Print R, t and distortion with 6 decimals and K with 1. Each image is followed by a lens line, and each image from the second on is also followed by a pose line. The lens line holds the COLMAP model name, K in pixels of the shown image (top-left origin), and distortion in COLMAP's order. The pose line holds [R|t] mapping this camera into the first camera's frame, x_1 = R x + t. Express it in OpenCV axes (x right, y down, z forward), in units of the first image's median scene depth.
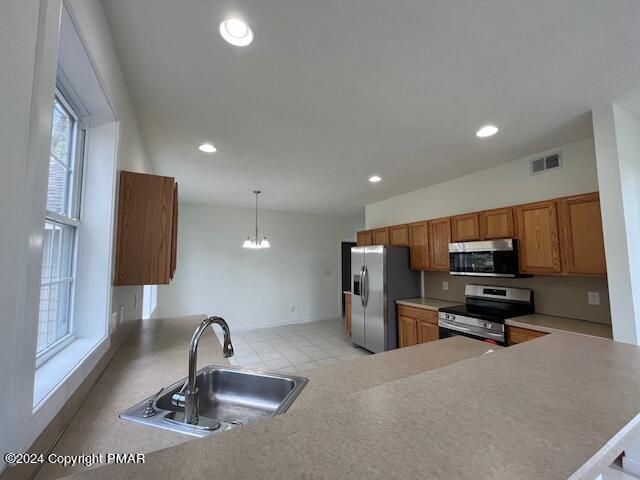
lens RADIAL K [[262.2, 0, 322.5], [0, 262.2, 241.3], [0, 0, 1]] dist [0.000537, -0.000003]
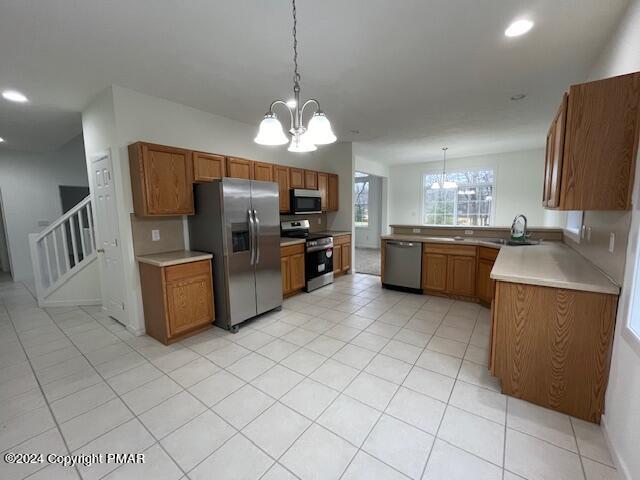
lens RADIAL K [[262.2, 0, 323.4], [0, 262.2, 239.4], [0, 0, 1]] dist [0.000537, -0.000003]
pose [[-0.425554, -0.111647, 0.898019, -0.600013], [-0.067113, 0.993521, 0.091717, 0.100866], [-0.902441, -0.021238, -0.430289, 1.169132]]
